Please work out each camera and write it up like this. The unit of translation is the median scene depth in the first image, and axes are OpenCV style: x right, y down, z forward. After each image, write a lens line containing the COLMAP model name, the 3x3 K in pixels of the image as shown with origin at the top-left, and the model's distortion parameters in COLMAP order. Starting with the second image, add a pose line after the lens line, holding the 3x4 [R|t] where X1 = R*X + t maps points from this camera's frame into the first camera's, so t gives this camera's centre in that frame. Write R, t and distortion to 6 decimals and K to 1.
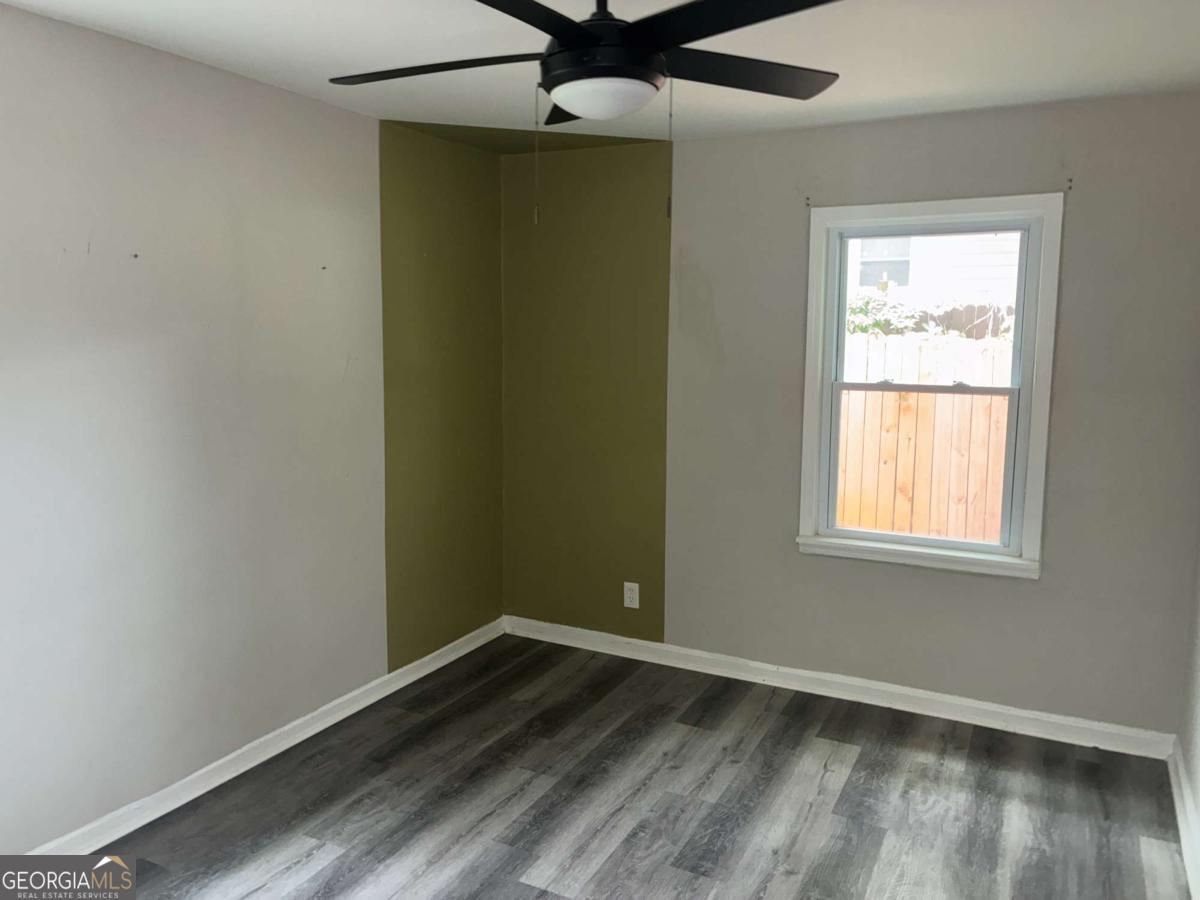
lens RADIAL K [[923.4, 0, 600.0], [0, 923.4, 450.0], [0, 0, 1]] dist [-0.047251, -0.003570]
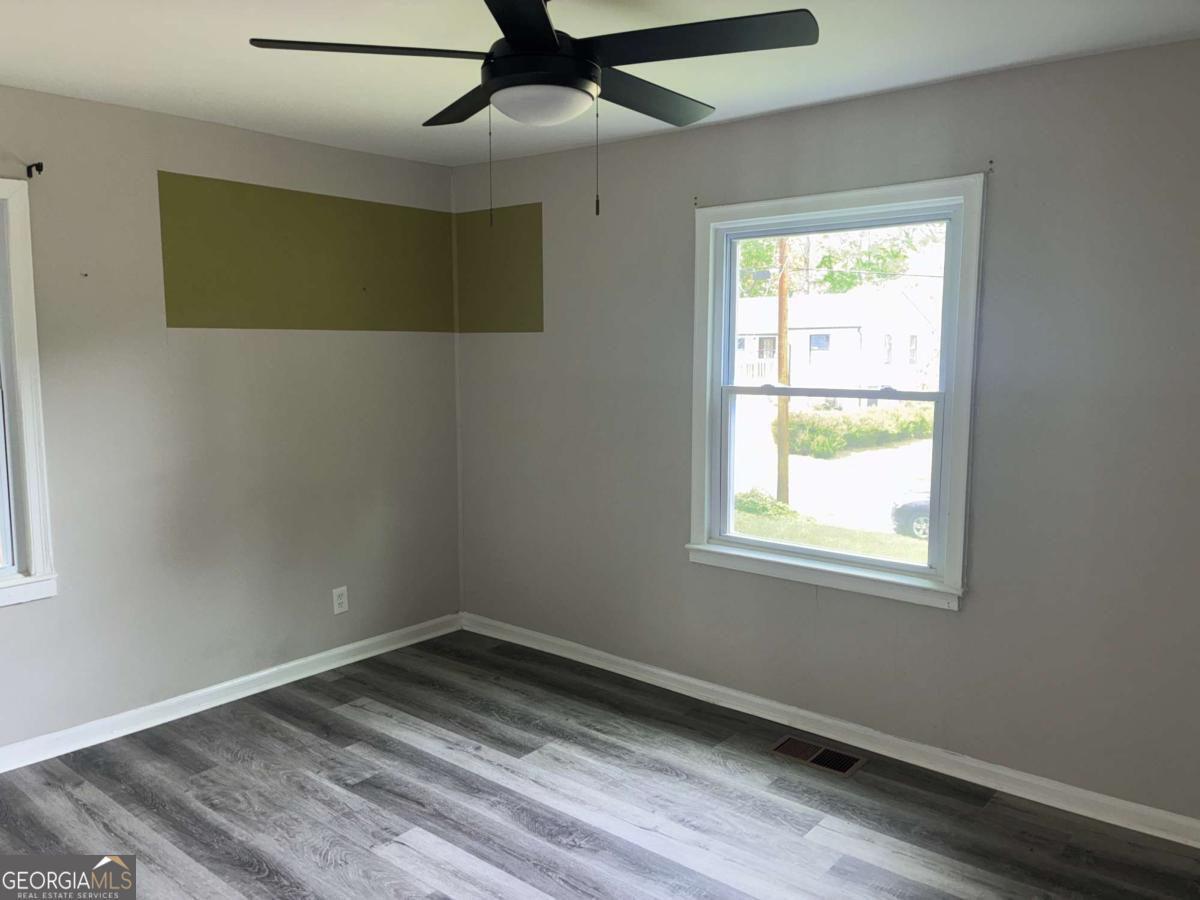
lens RADIAL K [[924.7, 0, 599.5], [0, 924.7, 442.1], [0, 0, 1]] dist [0.039834, -0.011725]
pose [[0.973403, 0.012035, -0.228785, 0.347657], [-0.017688, 0.999586, -0.022671, 0.009992], [0.228418, 0.026115, 0.973213, 0.011110]]
